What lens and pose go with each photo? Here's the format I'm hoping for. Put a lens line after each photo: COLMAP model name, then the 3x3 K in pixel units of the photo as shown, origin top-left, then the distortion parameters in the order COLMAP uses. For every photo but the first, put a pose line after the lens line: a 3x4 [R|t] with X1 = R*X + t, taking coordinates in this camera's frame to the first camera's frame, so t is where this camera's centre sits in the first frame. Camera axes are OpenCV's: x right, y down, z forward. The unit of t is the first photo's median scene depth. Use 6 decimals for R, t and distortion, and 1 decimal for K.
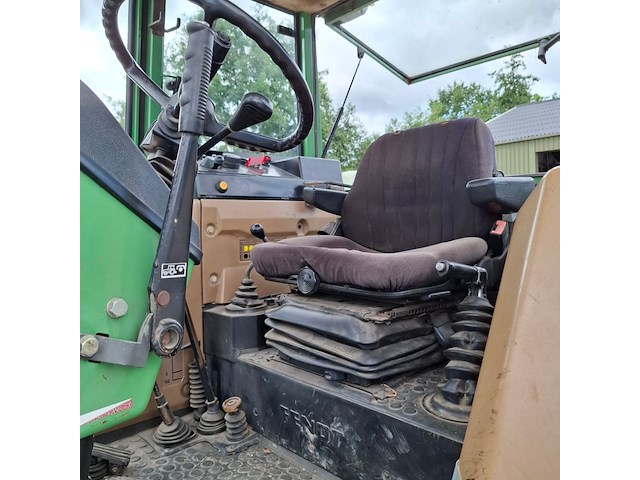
lens RADIAL K [[447.6, 0, 320.7], [0, 447.6, 238.2], [0, 0, 1]] dist [0.108505, -0.137698]
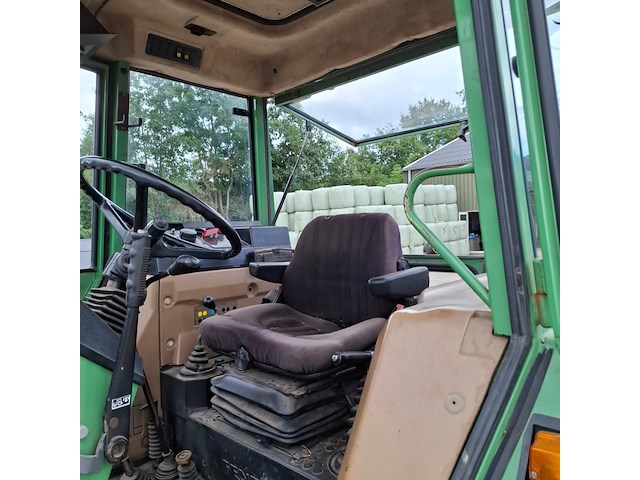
lens RADIAL K [[447.6, 0, 320.7], [0, 447.6, 238.2], [0, 0, 1]] dist [0.108505, -0.137698]
pose [[0.998651, -0.004665, 0.051715, 0.094708], [0.005792, 0.999748, -0.021680, -0.163895], [-0.051601, 0.021950, 0.998427, -0.199554]]
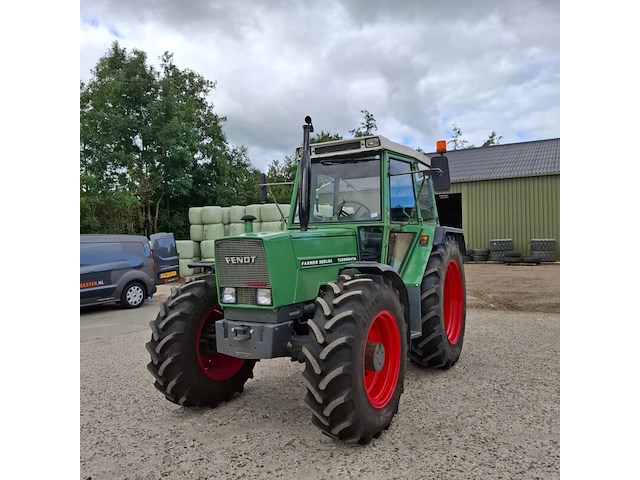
lens RADIAL K [[444.1, 0, 312.1], [0, 444.1, 239.3], [0, 0, 1]] dist [0.096773, -0.130229]
pose [[0.959949, 0.026278, 0.278939, -1.418860], [-0.009877, 0.998147, -0.060041, 0.228297], [-0.280000, 0.054881, 0.958430, -2.789938]]
